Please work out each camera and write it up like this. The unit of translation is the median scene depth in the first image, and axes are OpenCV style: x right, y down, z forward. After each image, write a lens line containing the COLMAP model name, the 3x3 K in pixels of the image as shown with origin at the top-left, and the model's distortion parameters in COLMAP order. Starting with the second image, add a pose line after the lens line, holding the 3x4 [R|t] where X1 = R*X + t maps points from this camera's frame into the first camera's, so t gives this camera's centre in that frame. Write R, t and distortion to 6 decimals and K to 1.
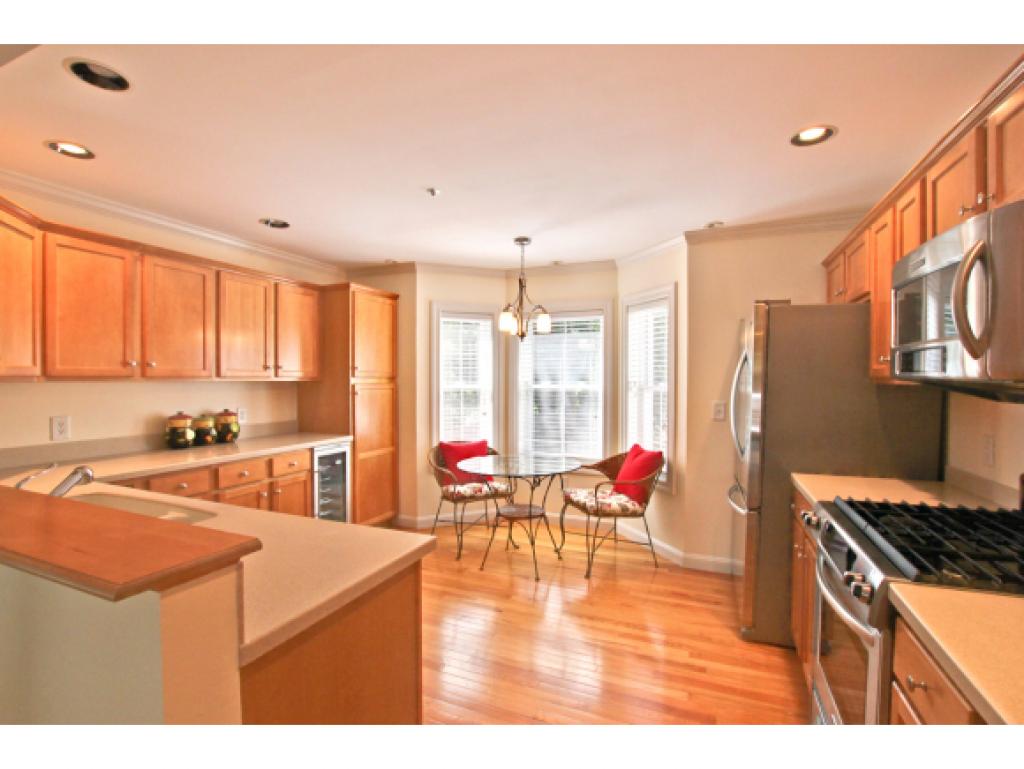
lens RADIAL K [[480.2, 0, 510.9], [0, 480.2, 383.6], [0, 0, 1]] dist [-0.029101, 0.000008]
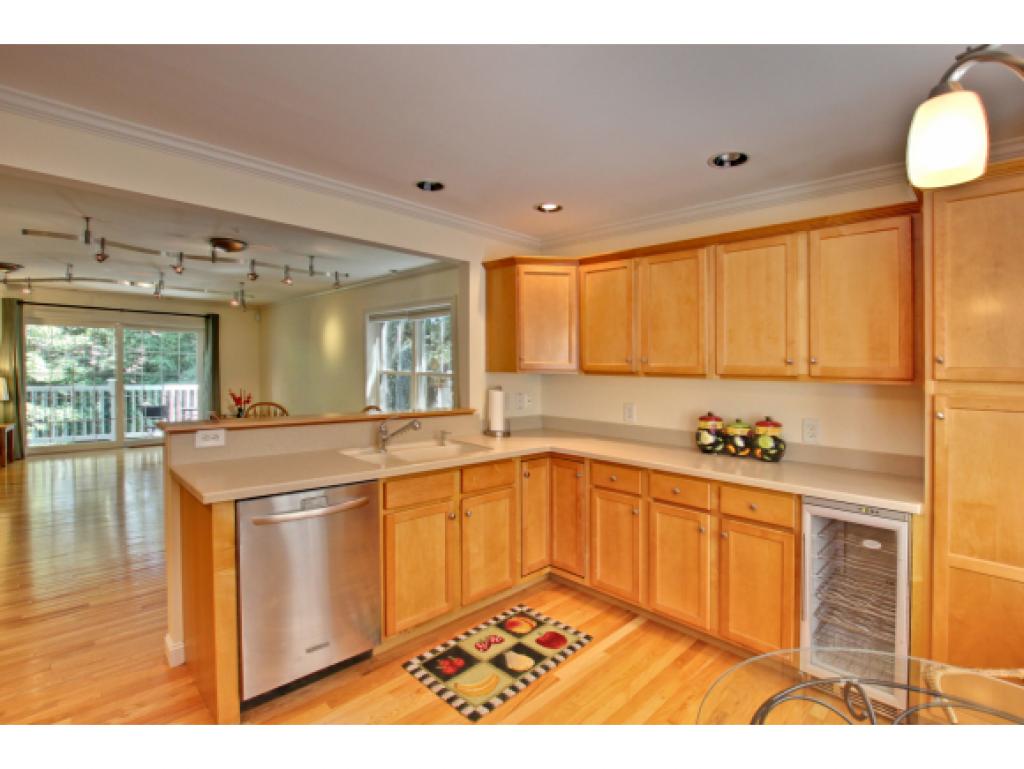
lens RADIAL K [[480.2, 0, 510.9], [0, 480.2, 383.6], [0, 0, 1]] dist [-0.029101, 0.000008]
pose [[-0.358406, 0.017227, -0.933407, 0.351580], [-0.037108, 0.998777, 0.032682, -0.014218], [0.932828, 0.046350, -0.357328, 1.155148]]
